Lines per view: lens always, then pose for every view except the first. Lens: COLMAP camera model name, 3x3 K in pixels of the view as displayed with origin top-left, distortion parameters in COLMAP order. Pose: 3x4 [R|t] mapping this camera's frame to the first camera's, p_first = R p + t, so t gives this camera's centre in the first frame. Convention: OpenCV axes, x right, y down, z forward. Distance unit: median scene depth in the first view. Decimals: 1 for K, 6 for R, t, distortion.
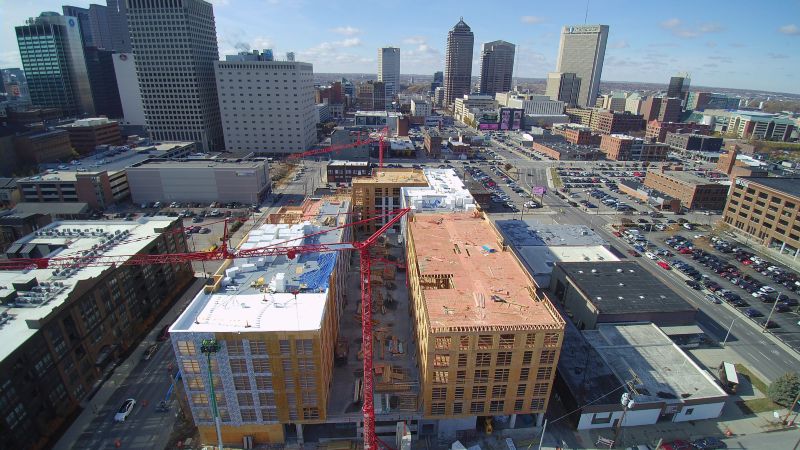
lens RADIAL K [[380.5, 0, 406.9], [0, 380.5, 225.8], [0, 0, 1]] dist [-0.042221, -0.010426]
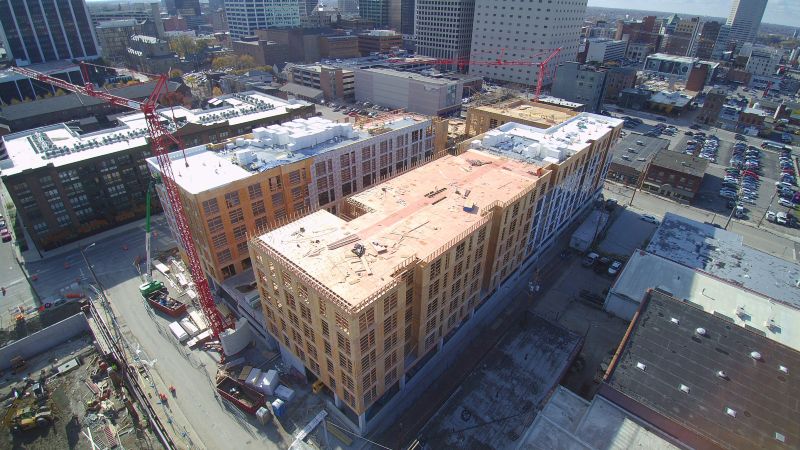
lens RADIAL K [[380.5, 0, 403.7], [0, 380.5, 223.1], [0, 0, 1]] dist [-0.042221, -0.010426]
pose [[0.701138, 0.361061, -0.614850, 0.522777], [-0.271952, 0.932542, 0.237503, -0.041563], [0.659126, 0.000687, 0.752032, 0.342876]]
